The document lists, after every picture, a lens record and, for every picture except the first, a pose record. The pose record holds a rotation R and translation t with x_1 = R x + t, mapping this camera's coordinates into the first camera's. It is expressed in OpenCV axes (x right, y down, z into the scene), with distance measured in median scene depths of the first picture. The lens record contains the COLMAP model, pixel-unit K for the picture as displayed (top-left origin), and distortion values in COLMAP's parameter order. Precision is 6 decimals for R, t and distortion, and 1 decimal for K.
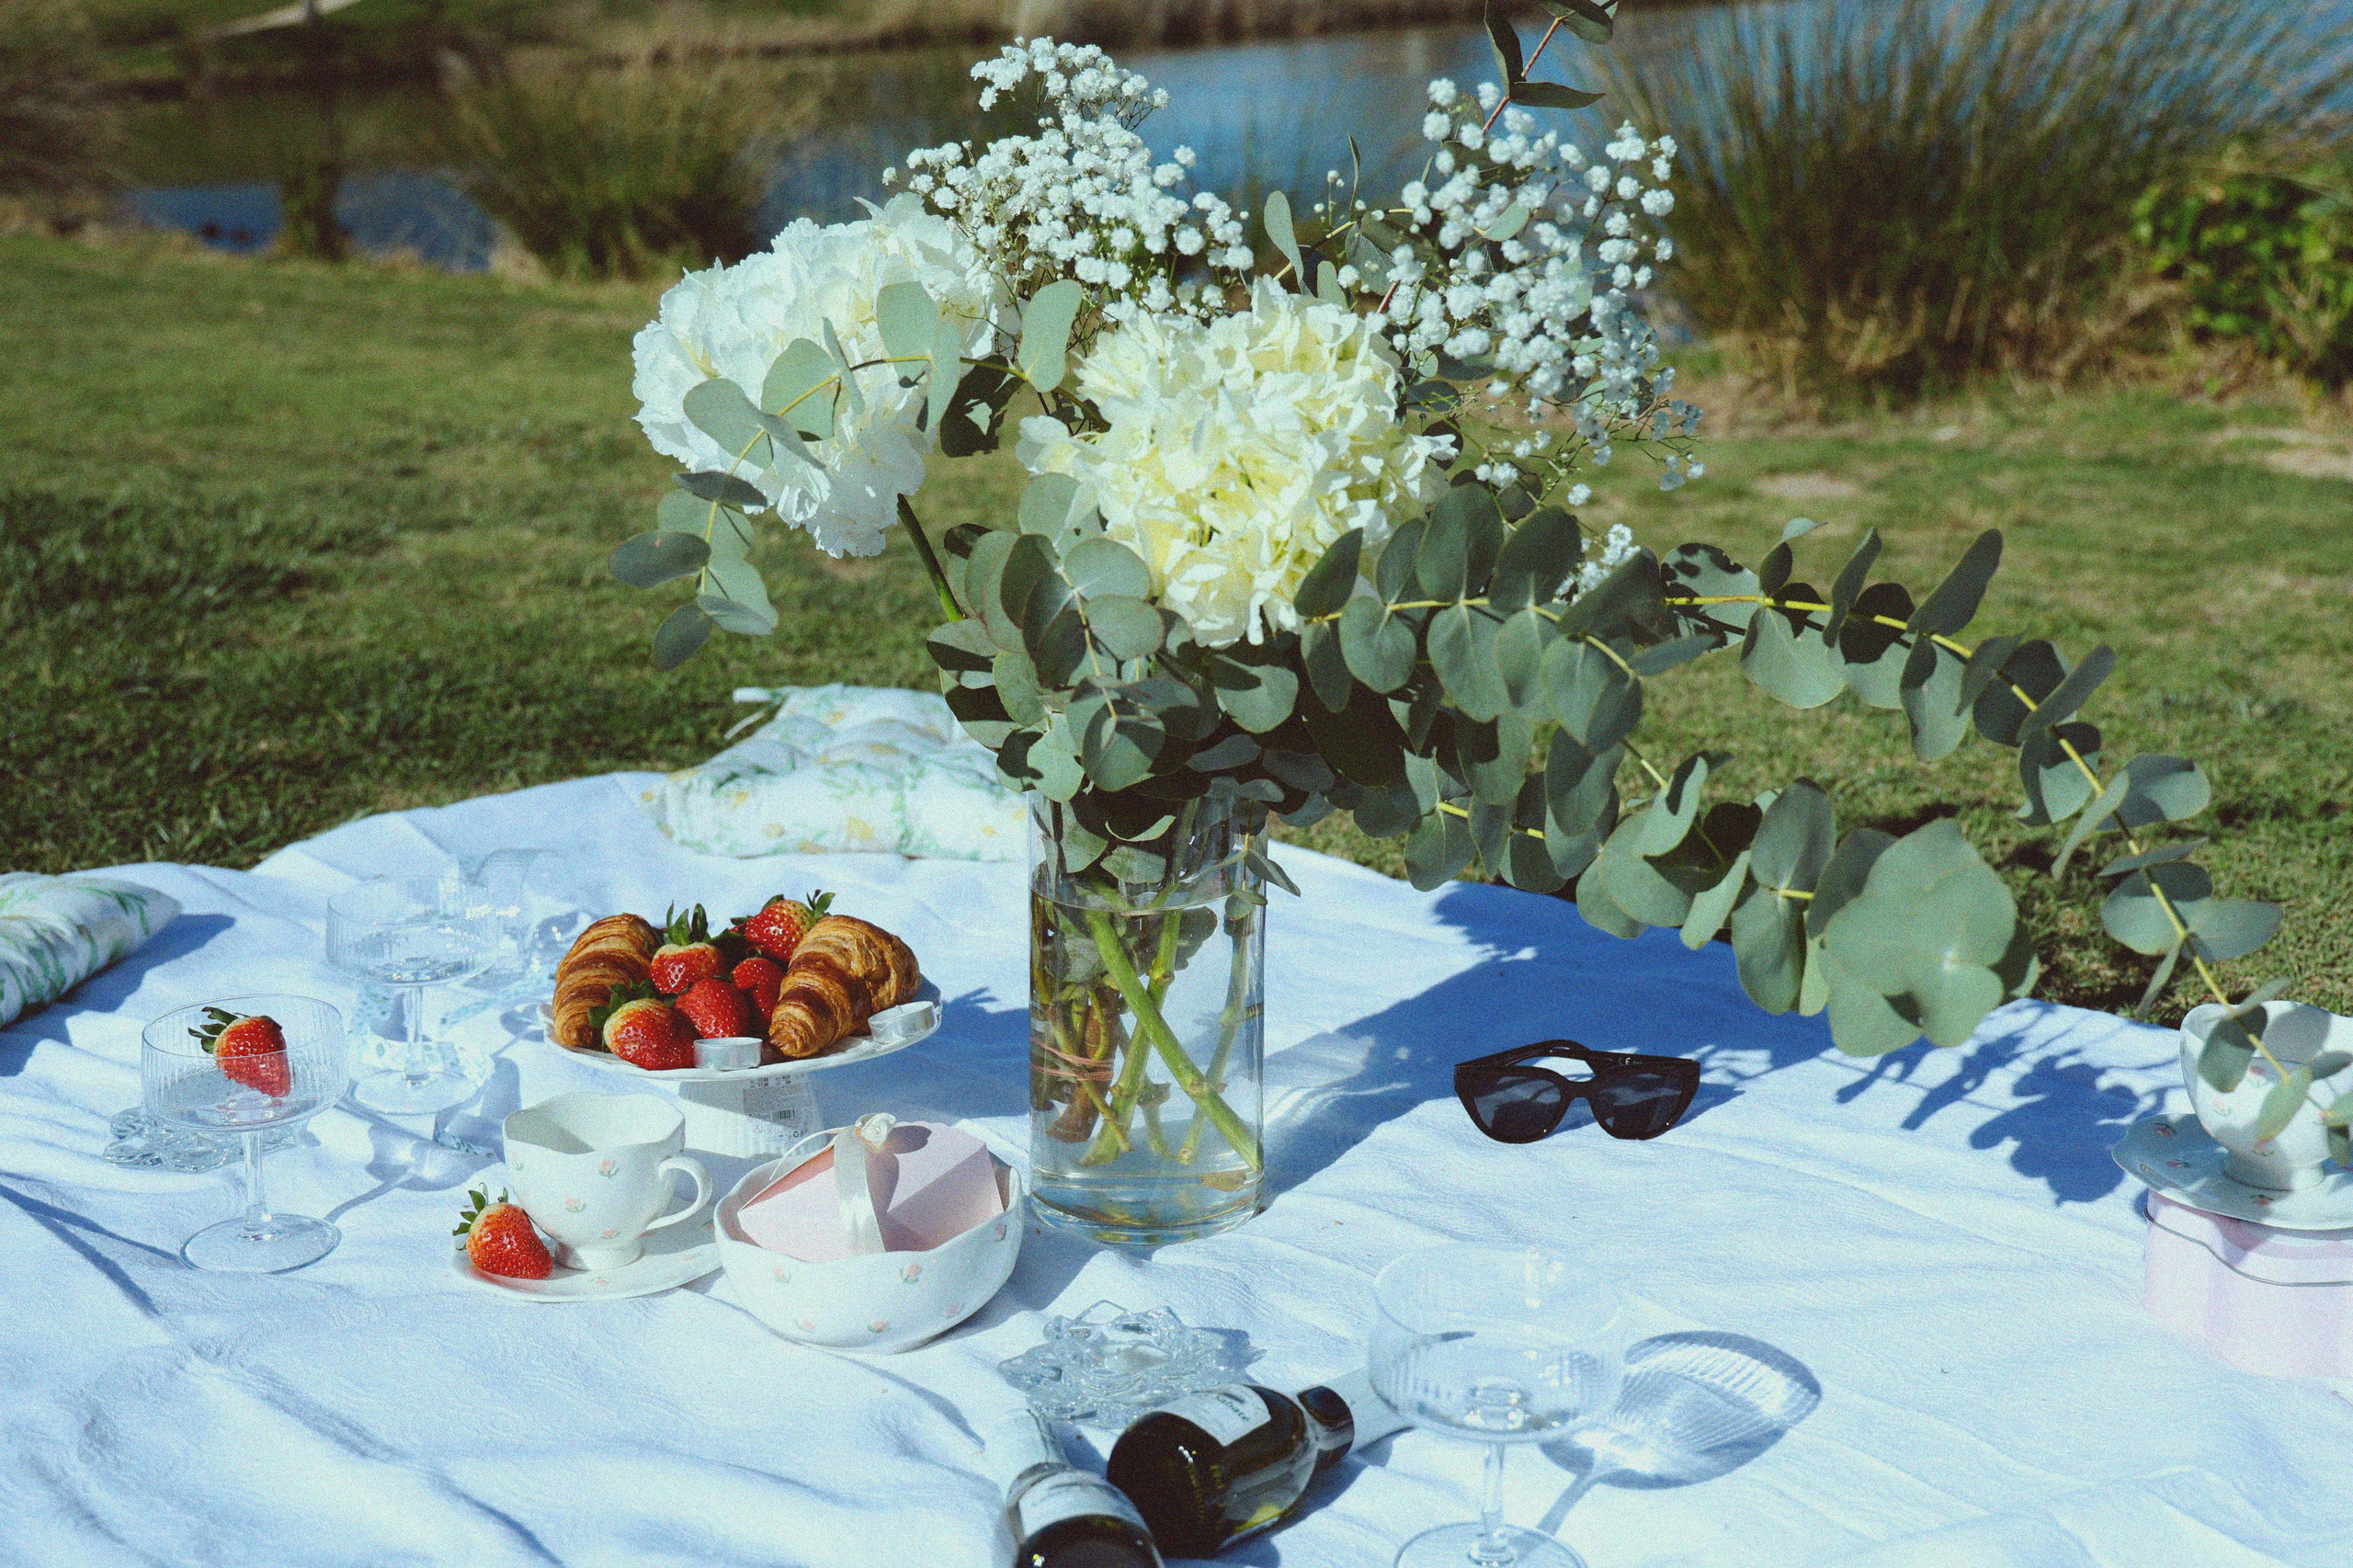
lens RADIAL K [[2778.9, 0, 1181.7], [0, 2778.9, 802.3], [0, 0, 1]] dist [0.083474, 0.000000]
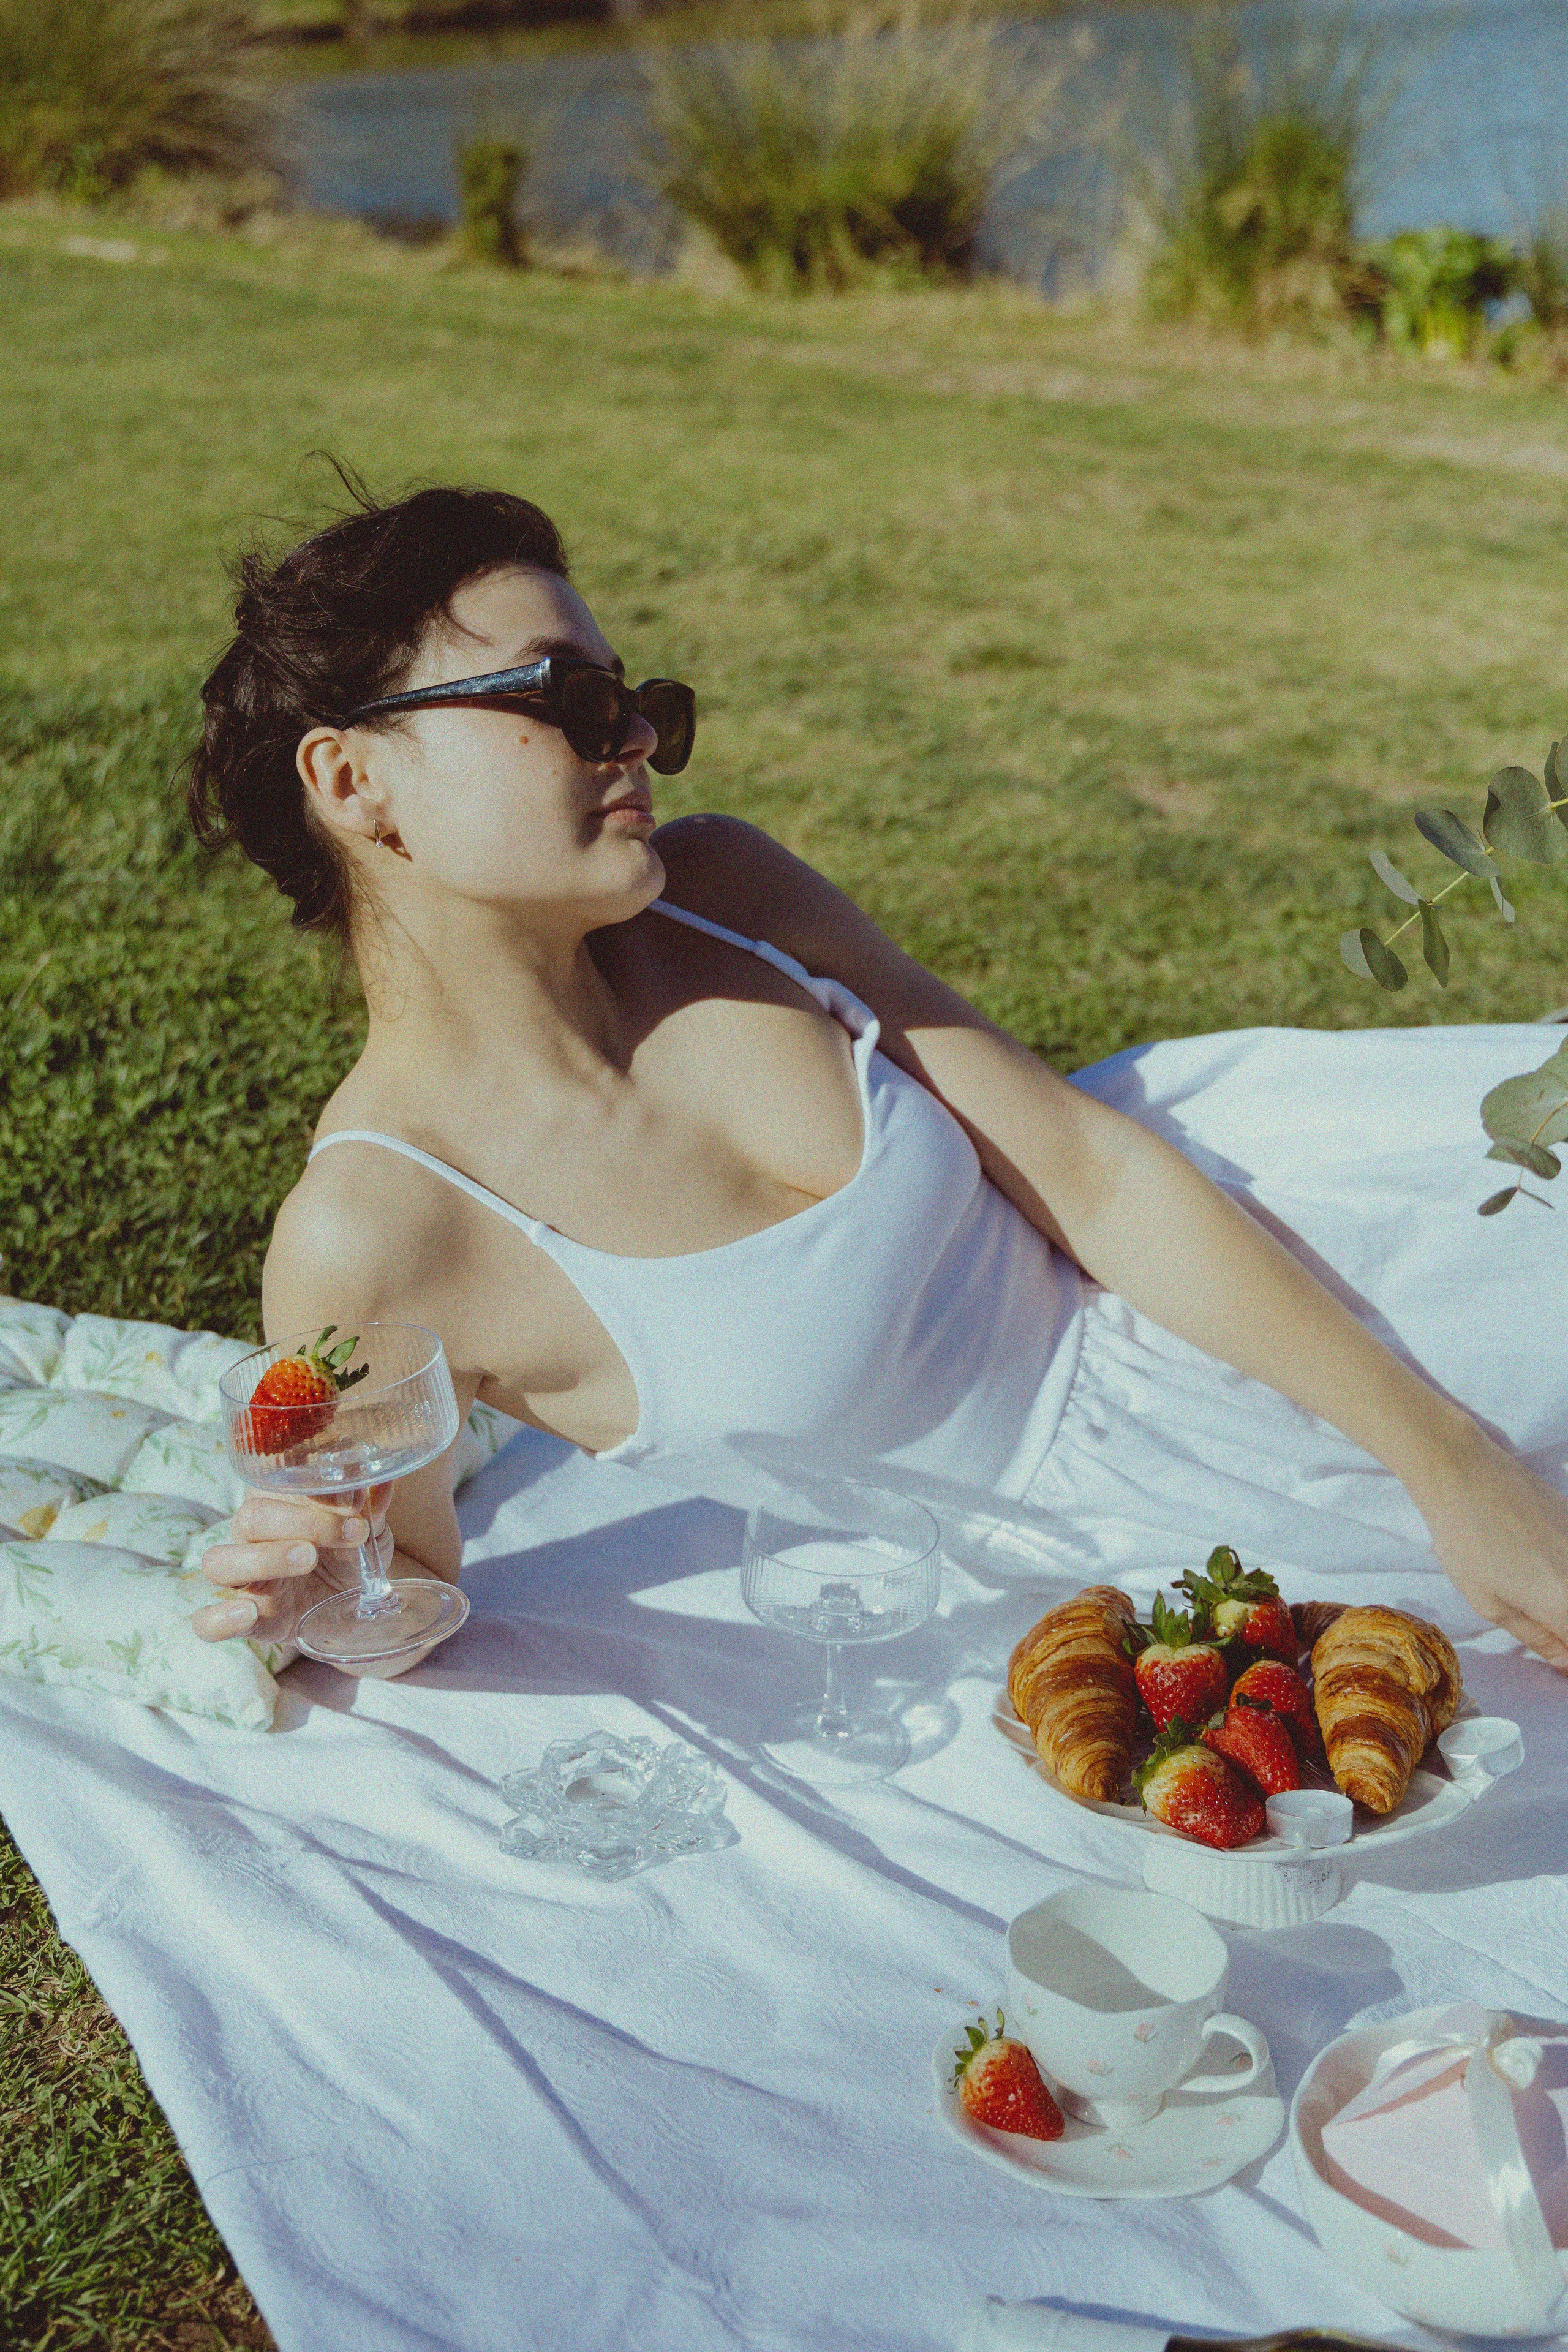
lens RADIAL K [[3082.3, 0, 784.6], [0, 3082.3, 1194.4], [0, 0, 1]] dist [0.009445, 0.000000]
pose [[0.981076, 0.065562, -0.182186, -0.123165], [-0.043709, 0.991632, 0.121476, -0.158063], [0.188625, -0.111214, 0.975731, 0.114733]]
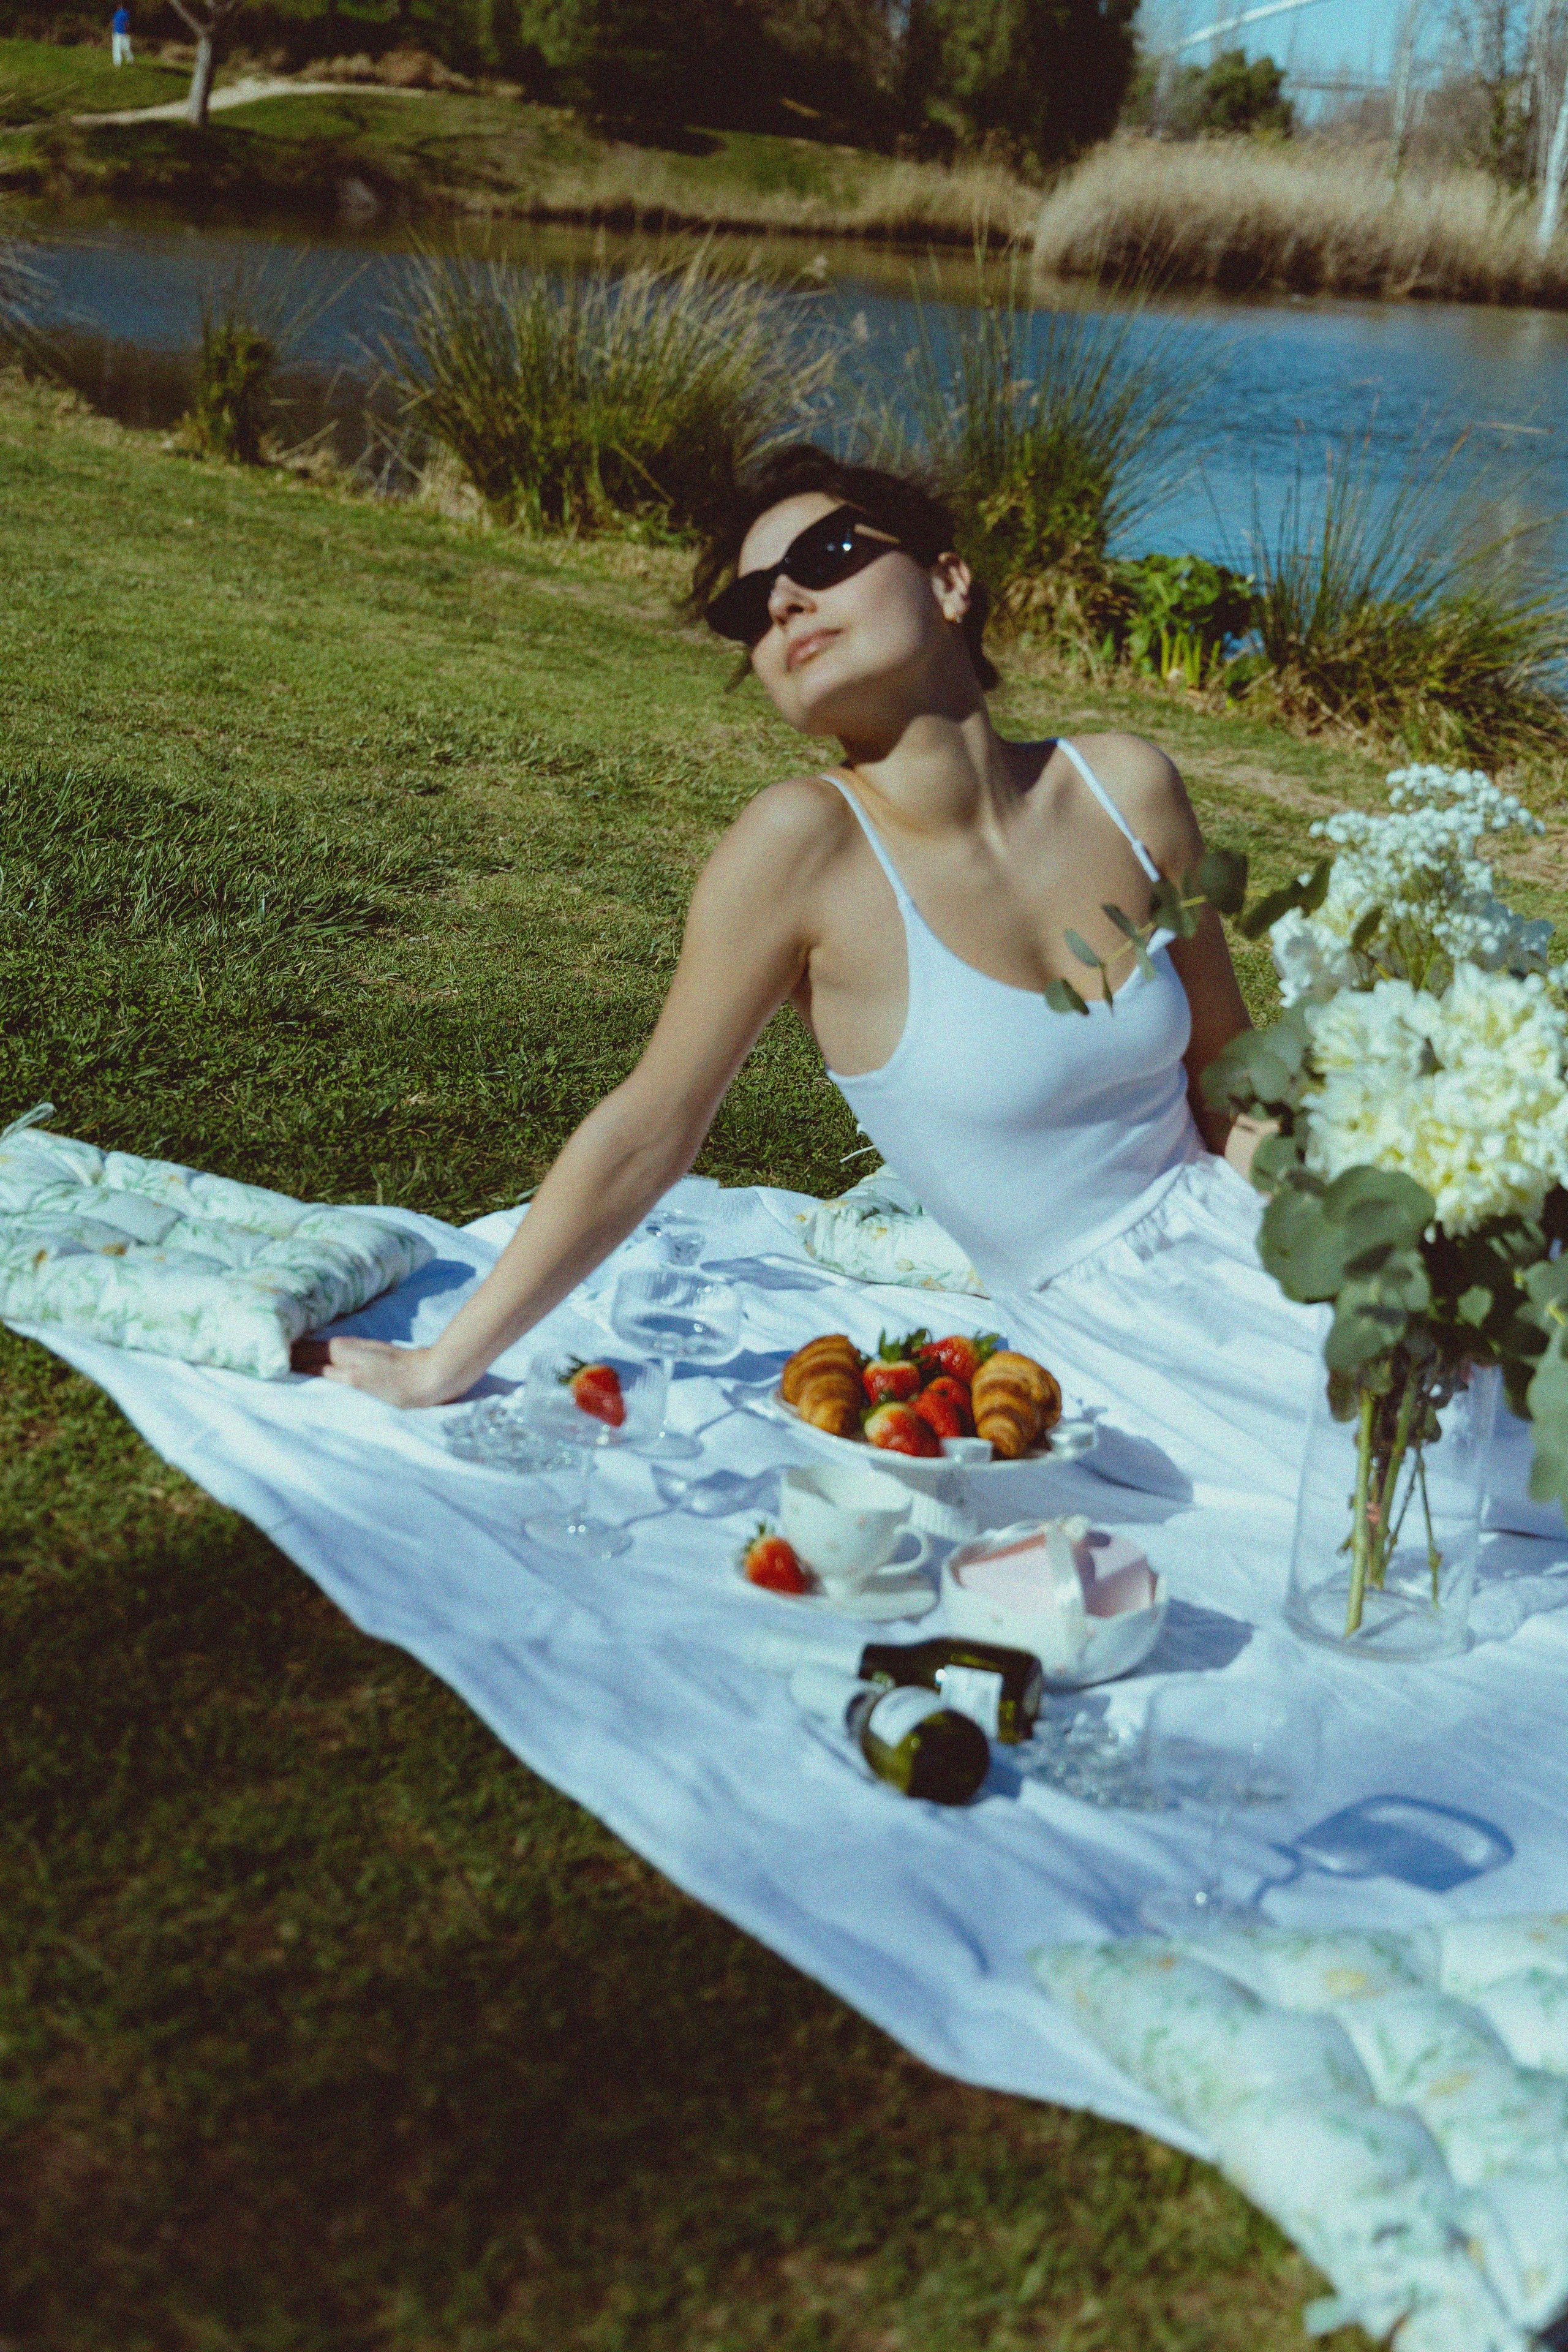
lens RADIAL K [[3532.5, 0, 805.1], [0, 3532.5, 1174.6], [0, 0, 1]] dist [0.015276, 0.000000]
pose [[0.983088, 0.166242, -0.076817, -0.097839], [-0.166821, 0.985986, -0.001148, -0.021578], [0.075549, 0.013943, 0.997045, -0.538413]]
